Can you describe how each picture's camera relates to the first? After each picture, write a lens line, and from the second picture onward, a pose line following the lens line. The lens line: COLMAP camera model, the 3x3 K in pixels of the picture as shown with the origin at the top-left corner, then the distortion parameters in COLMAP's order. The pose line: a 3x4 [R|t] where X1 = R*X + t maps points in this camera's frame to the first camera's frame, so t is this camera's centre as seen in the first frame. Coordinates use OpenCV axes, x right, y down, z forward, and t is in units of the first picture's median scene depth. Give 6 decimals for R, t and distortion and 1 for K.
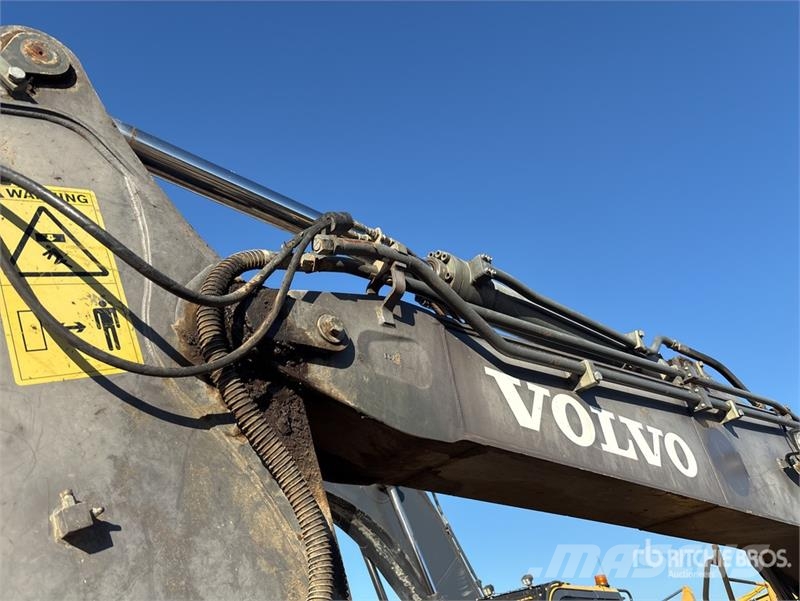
lens RADIAL K [[606.8, 0, 403.9], [0, 606.8, 296.2], [0, 0, 1]] dist [0.021930, -0.034385]
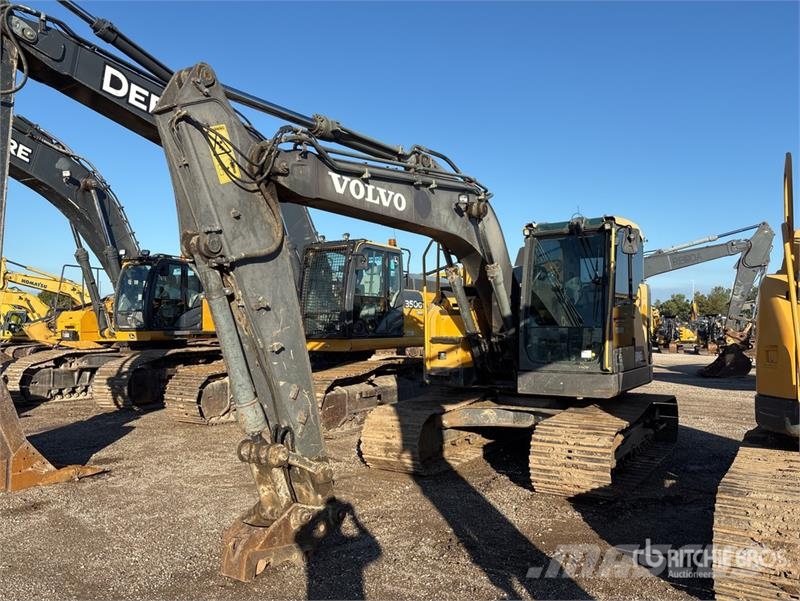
lens RADIAL K [[597.7, 0, 397.5], [0, 597.7, 306.9], [0, 0, 1]] dist [0.046452, -0.064285]
pose [[0.961403, 0.103334, 0.255001, -0.279218], [-0.223634, 0.833385, 0.505428, -1.117200], [-0.160286, -0.542947, 0.824328, -2.309082]]
